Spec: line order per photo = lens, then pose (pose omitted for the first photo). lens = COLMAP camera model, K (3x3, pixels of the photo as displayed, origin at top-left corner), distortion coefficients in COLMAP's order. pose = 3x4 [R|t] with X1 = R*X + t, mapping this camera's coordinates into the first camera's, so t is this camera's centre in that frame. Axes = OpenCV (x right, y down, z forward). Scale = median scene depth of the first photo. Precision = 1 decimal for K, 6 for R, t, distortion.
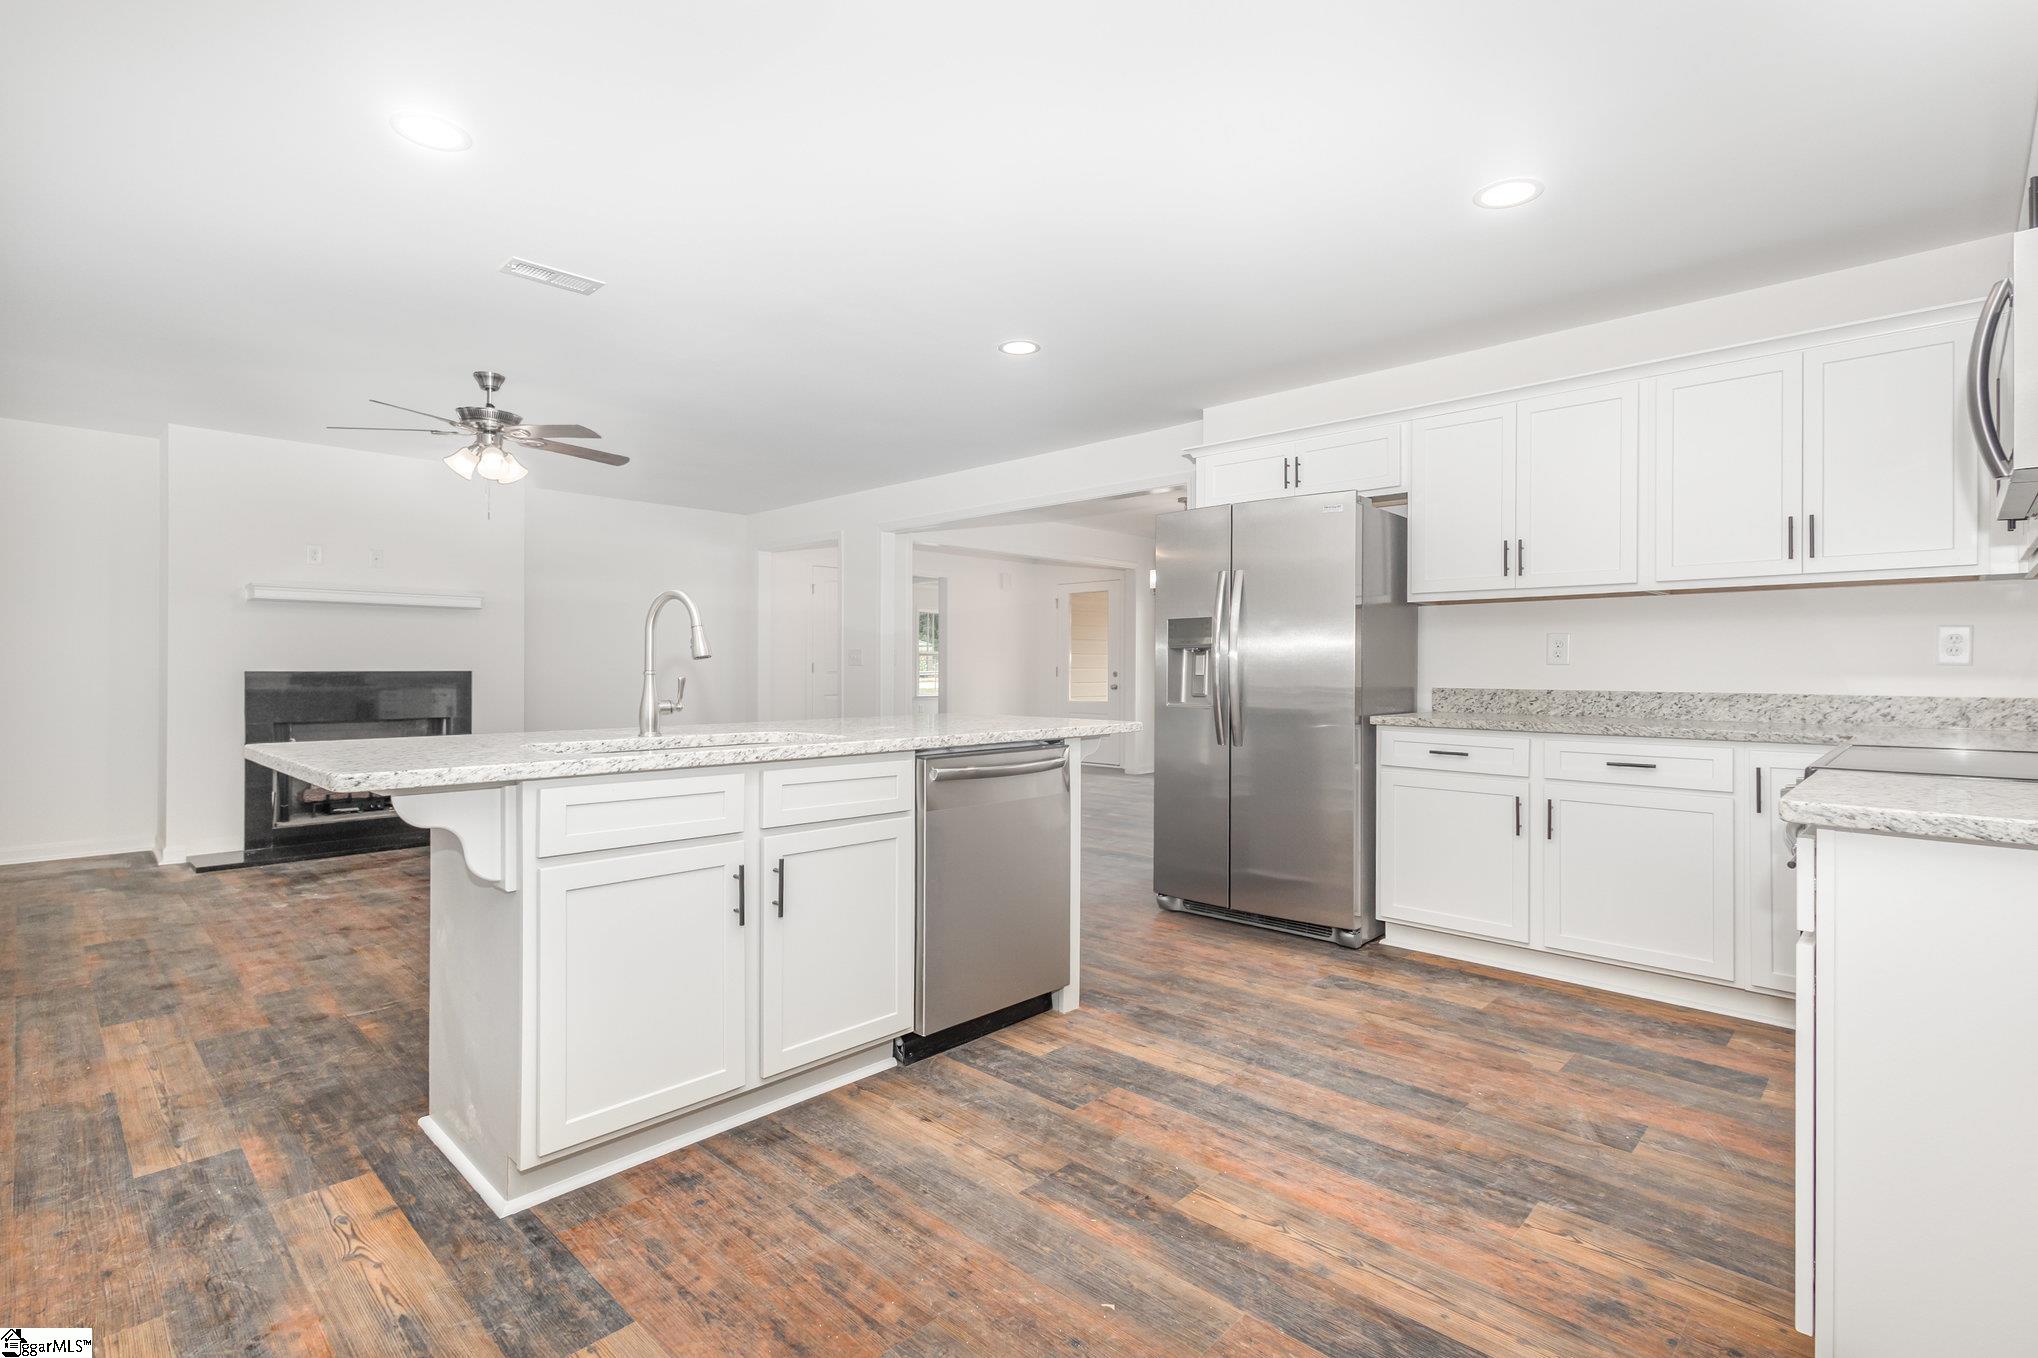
lens RADIAL K [[955.3, 0, 1011.6], [0, 955.3, 663.1], [0, 0, 1]] dist [0.010826, -0.002423]
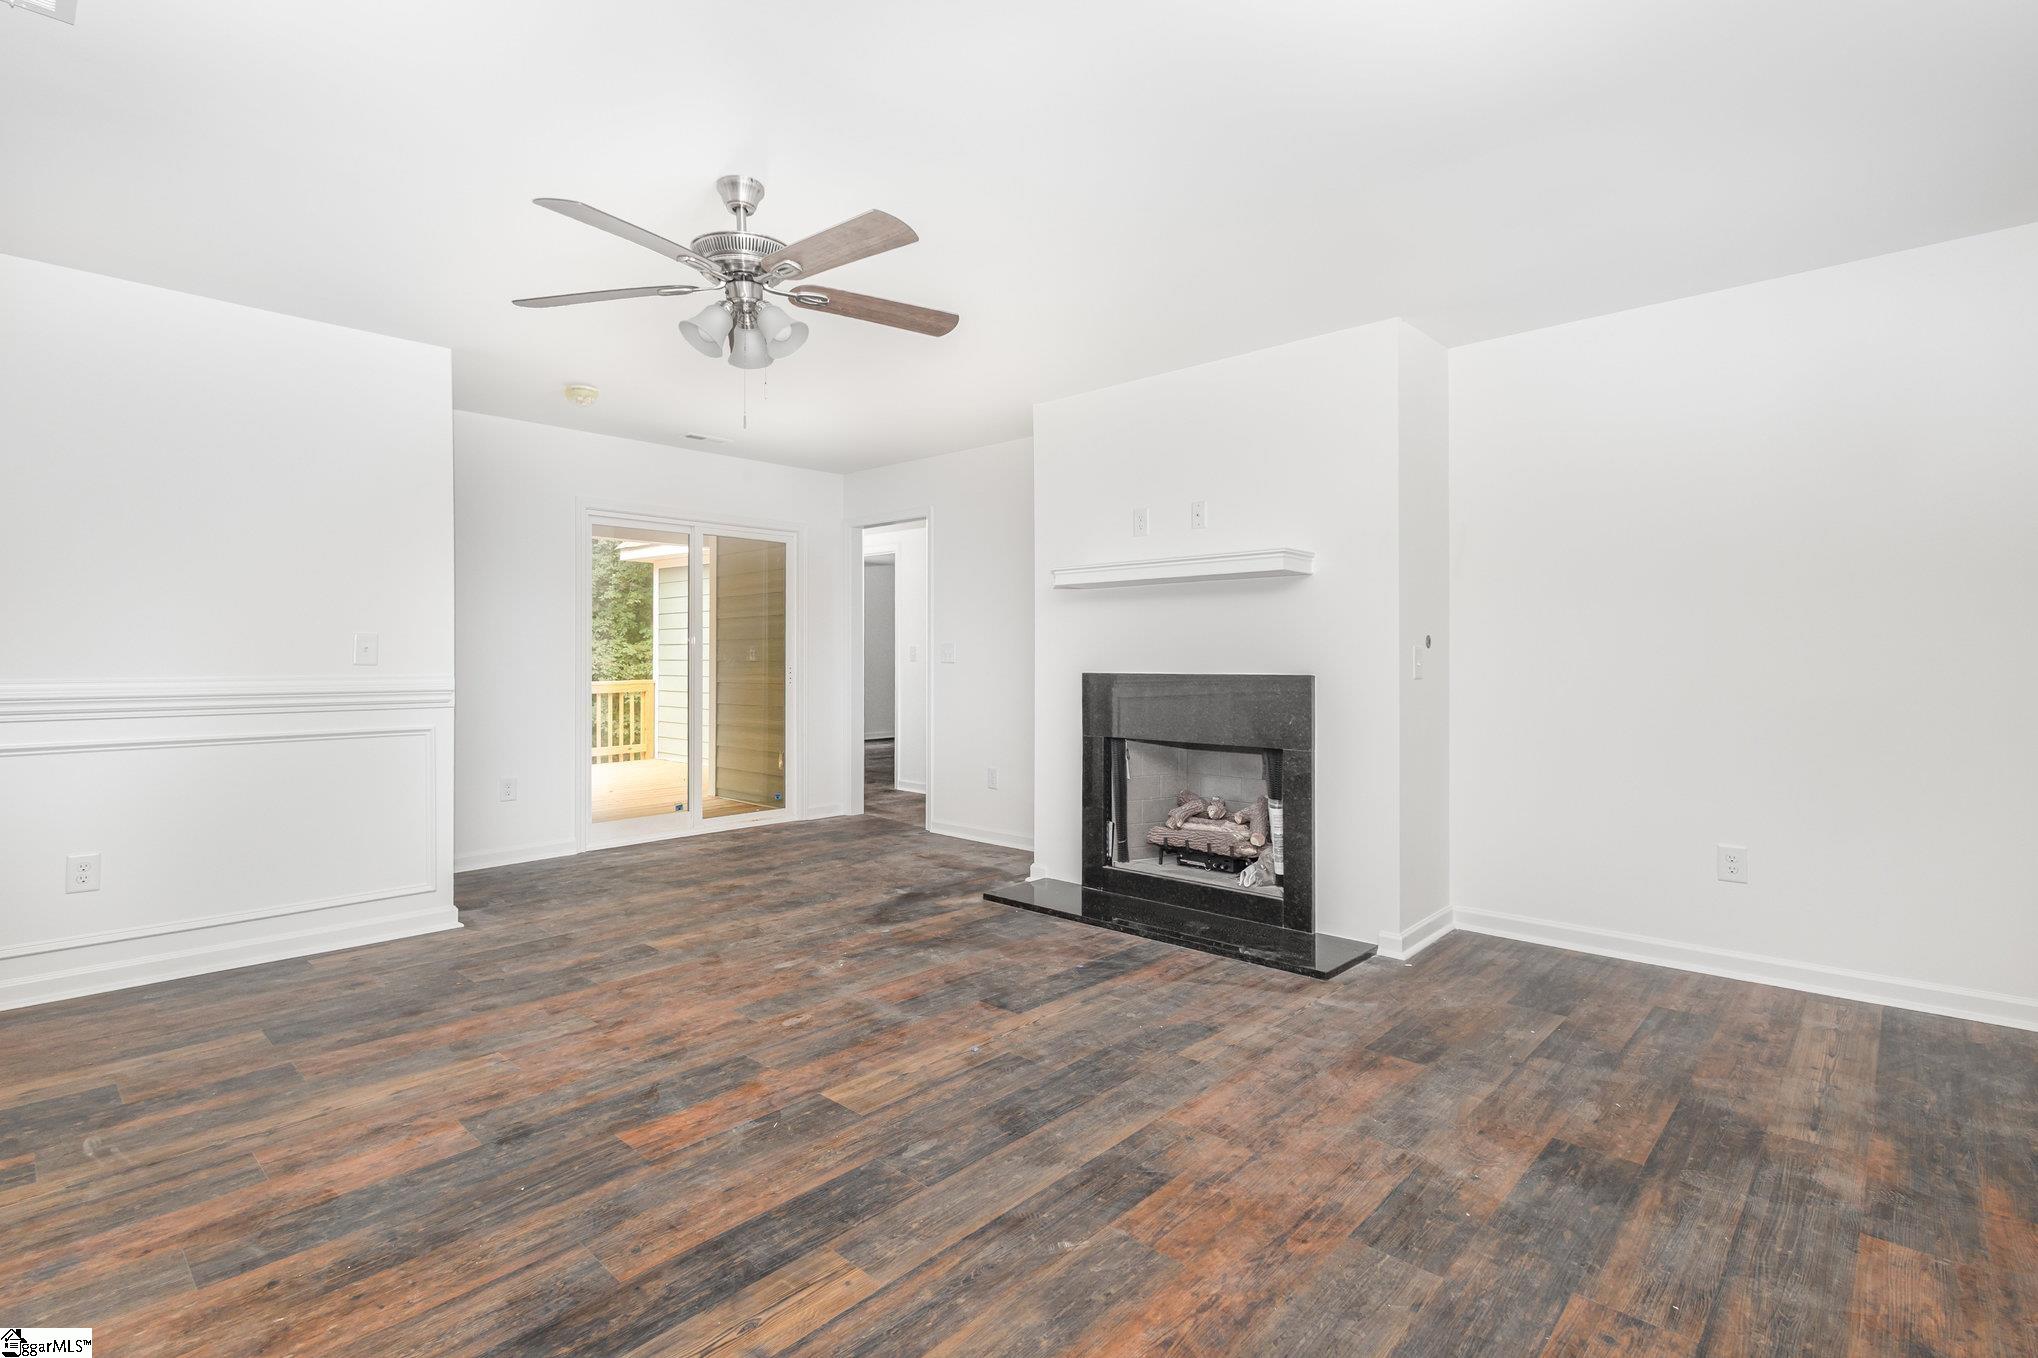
lens RADIAL K [[955.3, 0, 1001.7], [0, 955.3, 672.5], [0, 0, 1]] dist [0.010826, -0.002423]
pose [[0.017071, 0.008883, -0.999815, 0.074872], [0.006117, 0.999941, 0.008989, -0.003477], [0.999836, -0.006269, 0.017015, 1.610247]]
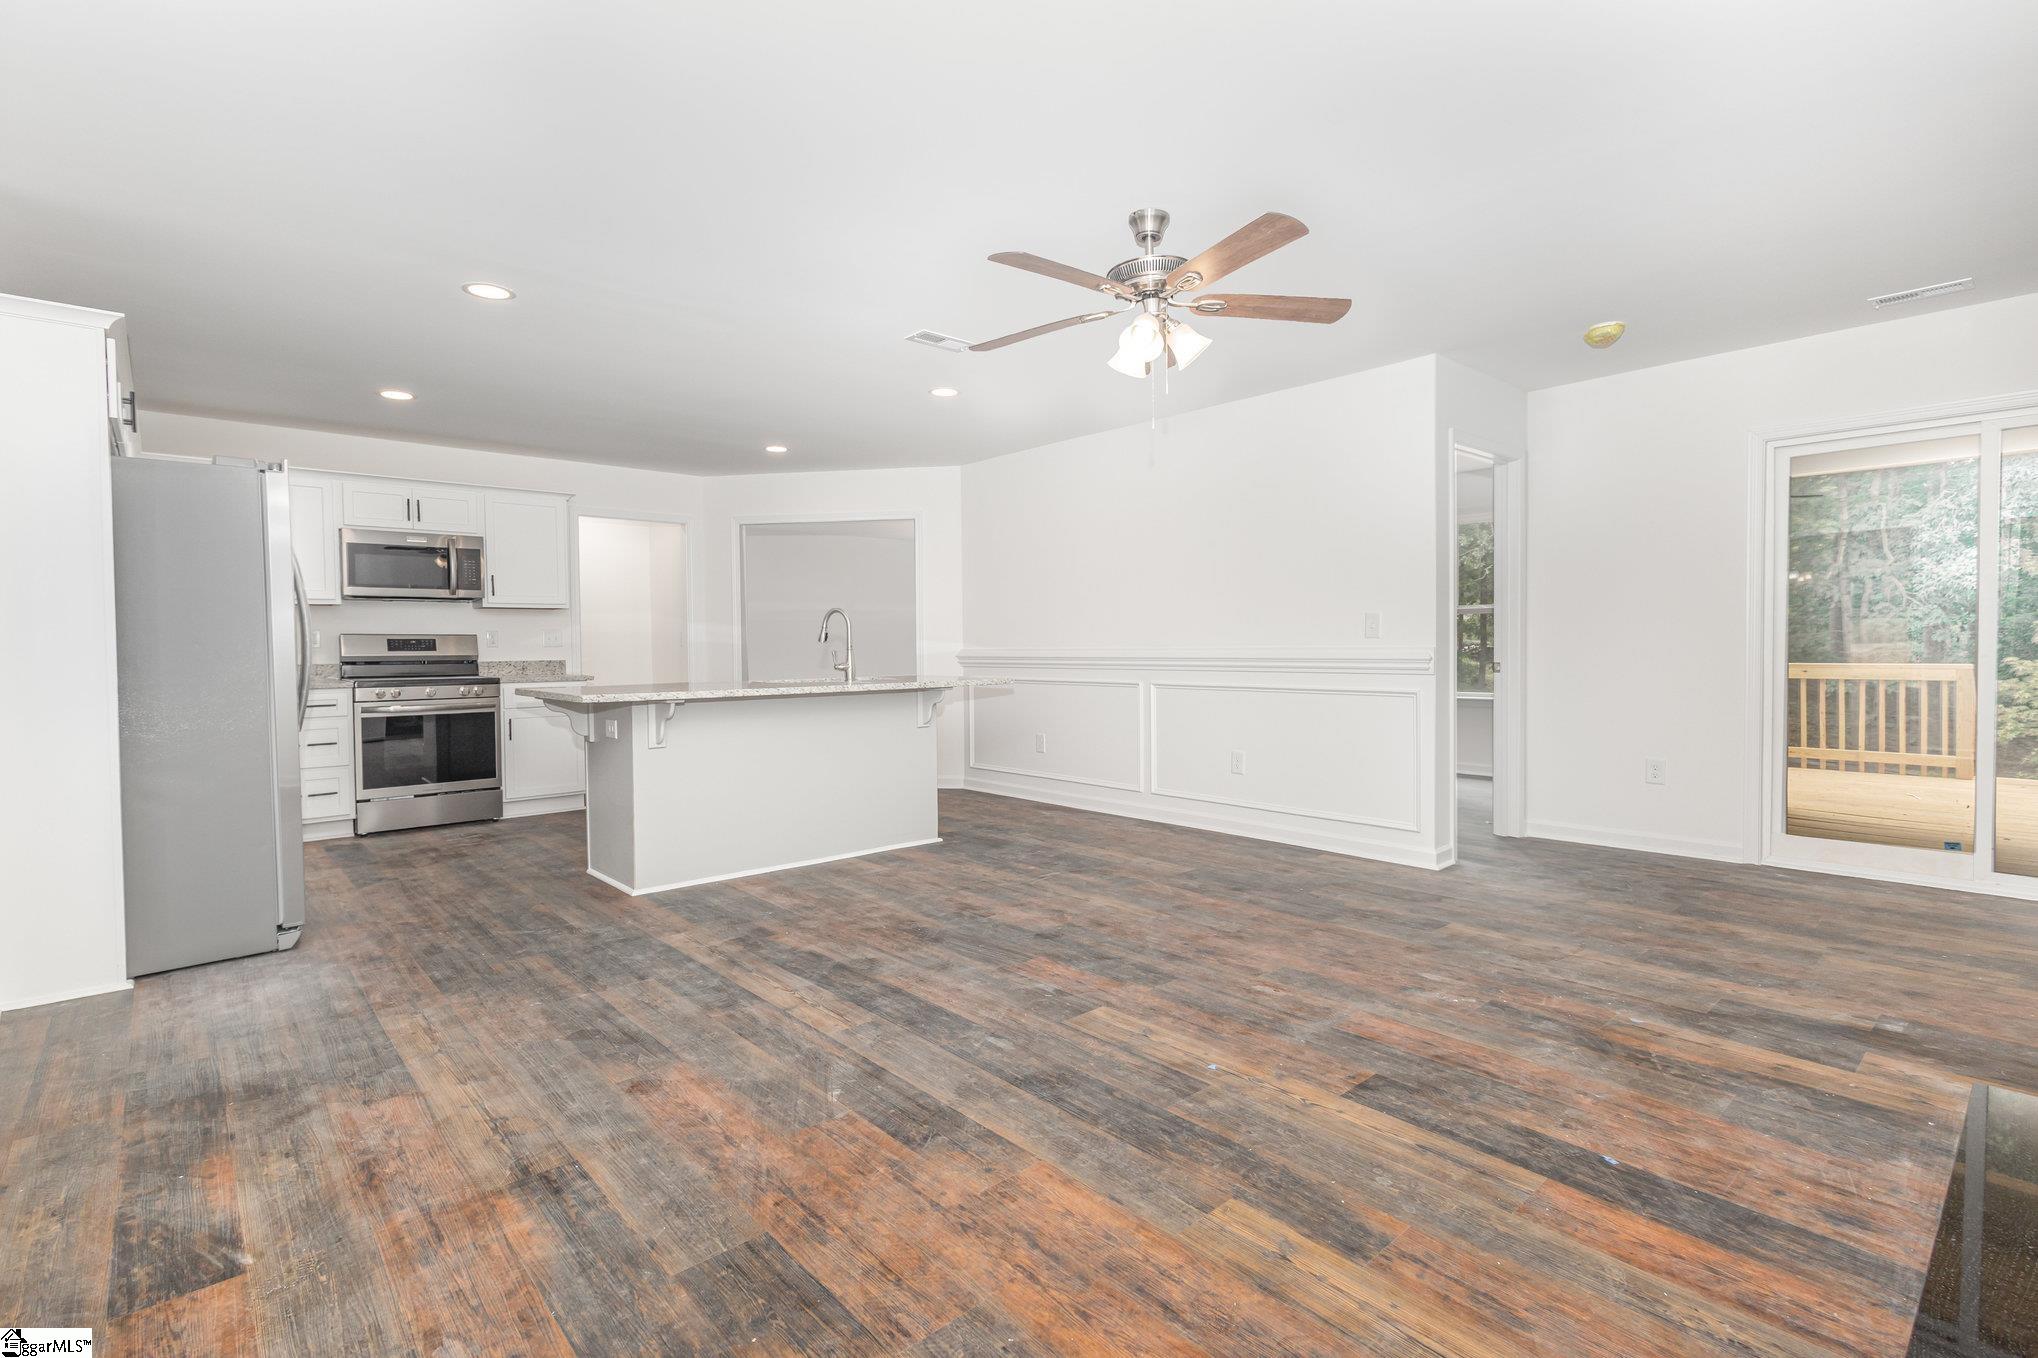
lens RADIAL K [[955.3, 0, 1019.8], [0, 955.3, 668.8], [0, 0, 1]] dist [0.010826, -0.002423]
pose [[-0.997608, 0.004469, 0.068982, -0.694959], [0.005767, 0.999810, 0.018641, 0.012494], [-0.068885, 0.018994, -0.997444, 2.371718]]
